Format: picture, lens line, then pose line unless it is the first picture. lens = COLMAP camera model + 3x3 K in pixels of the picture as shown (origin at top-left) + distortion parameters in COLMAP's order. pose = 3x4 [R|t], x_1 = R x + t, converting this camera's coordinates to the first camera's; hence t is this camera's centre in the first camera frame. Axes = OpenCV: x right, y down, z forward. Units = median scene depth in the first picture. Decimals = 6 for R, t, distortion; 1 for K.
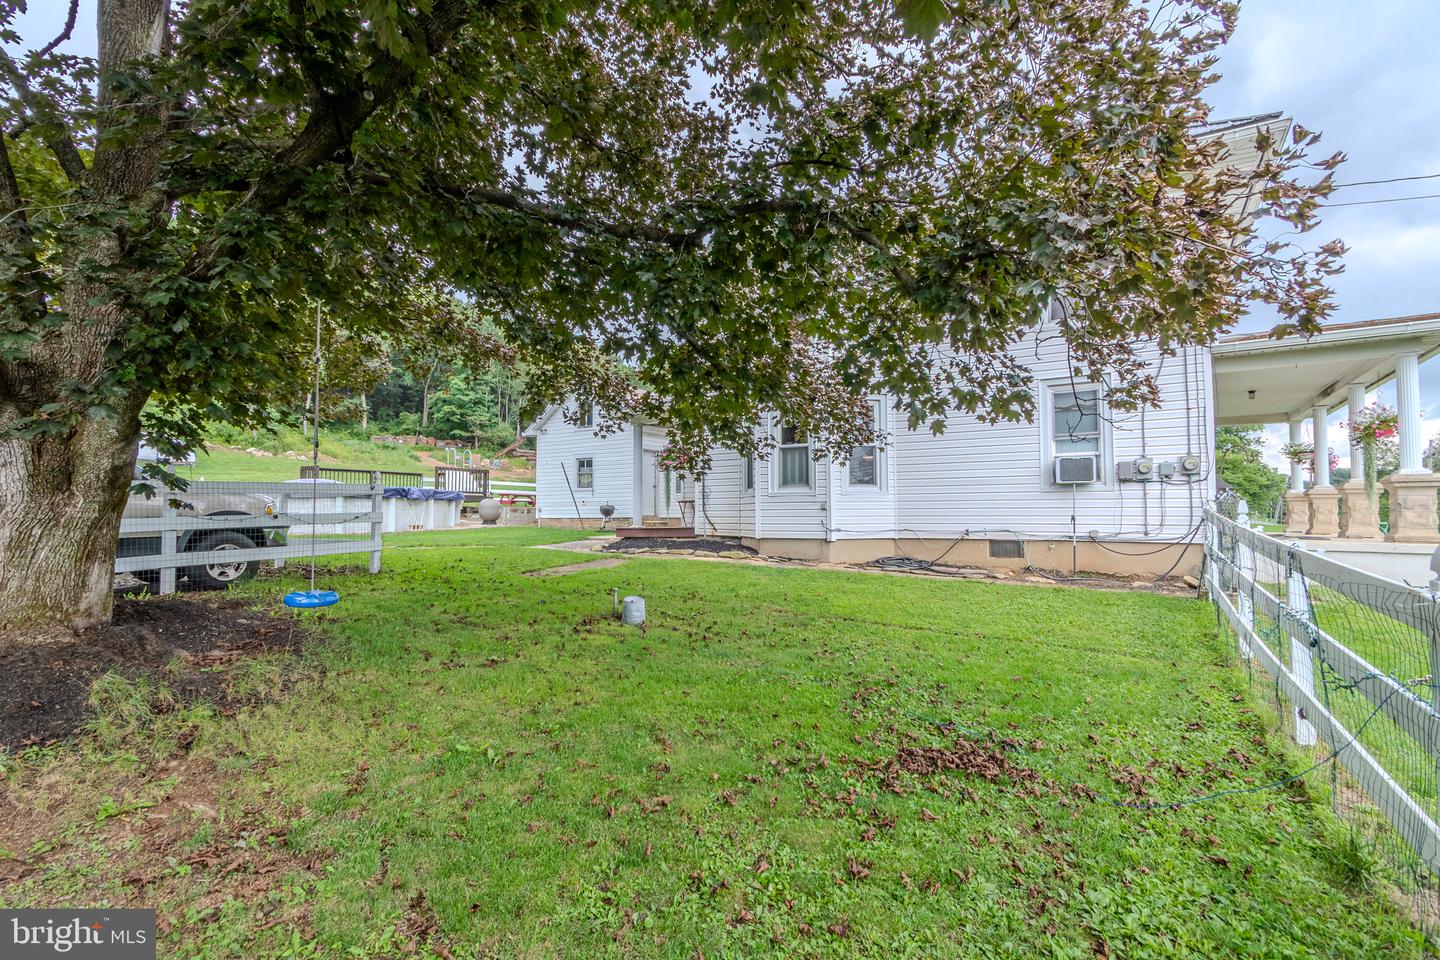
lens RADIAL K [[675.4, 0, 720.5], [0, 675.4, 483.7], [0, 0, 1]] dist [0.000407, 0.000418]
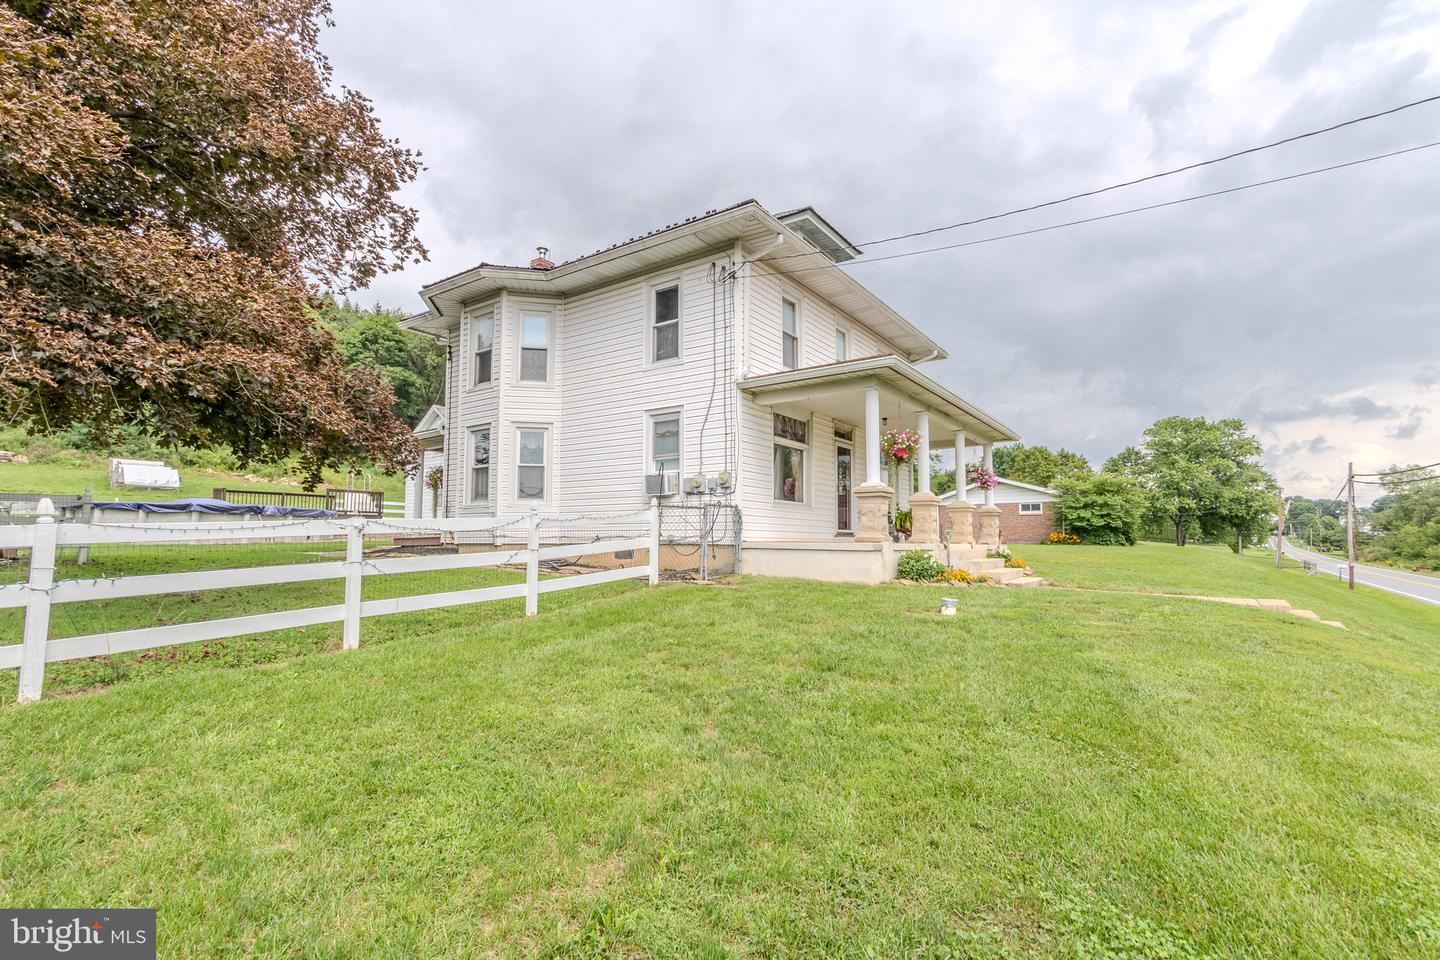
lens RADIAL K [[675.4, 0, 719.6], [0, 675.4, 482.0], [0, 0, 1]] dist [0.000407, 0.000418]
pose [[0.997557, -0.003089, -0.069790, 0.394470], [0.000154, 0.999117, -0.042015, 0.013797], [0.069858, 0.041901, 0.996677, -0.111492]]
